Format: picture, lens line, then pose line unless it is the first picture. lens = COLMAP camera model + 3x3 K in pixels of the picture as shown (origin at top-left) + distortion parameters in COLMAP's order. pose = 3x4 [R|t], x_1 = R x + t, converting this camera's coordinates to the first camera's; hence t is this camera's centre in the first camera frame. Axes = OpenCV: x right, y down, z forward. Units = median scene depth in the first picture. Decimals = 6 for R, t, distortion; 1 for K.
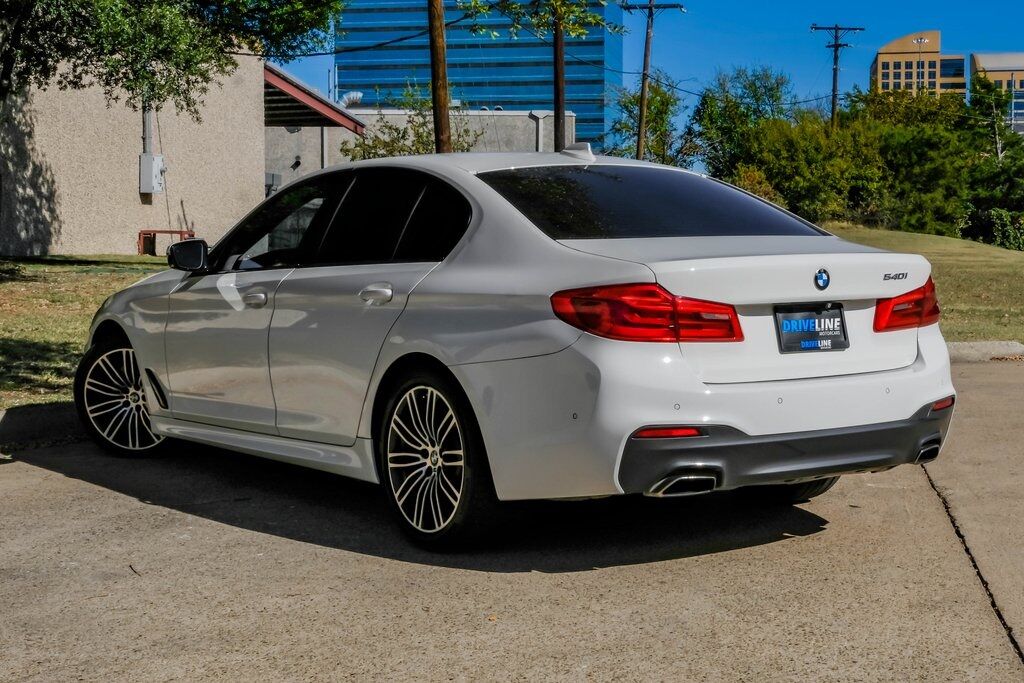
lens RADIAL K [[1215.8, 0, 512.0], [0, 1215.8, 341.5], [0, 0, 1]] dist [-0.007356, -0.005886]
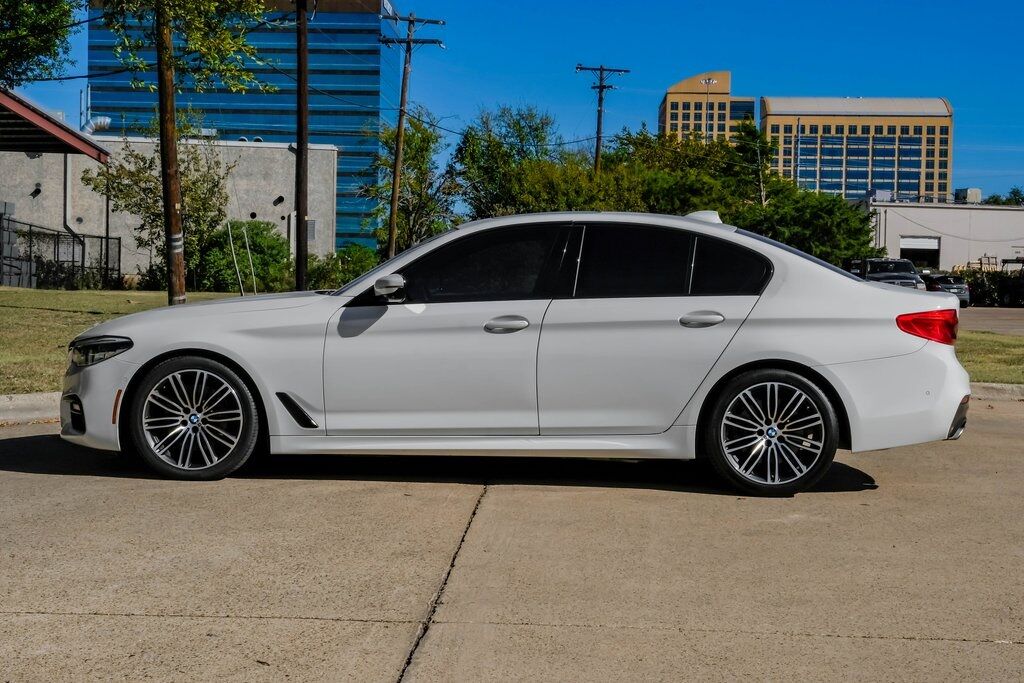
lens RADIAL K [[1507.7, 0, 512.0], [0, 1507.7, 341.5], [0, 0, 1]] dist [0.031343, 0.027870]
pose [[0.995981, 0.018107, 0.087713, 0.091324], [-0.013925, 0.998747, -0.048063, 0.019485], [-0.088473, 0.046649, 0.994986, -0.186897]]
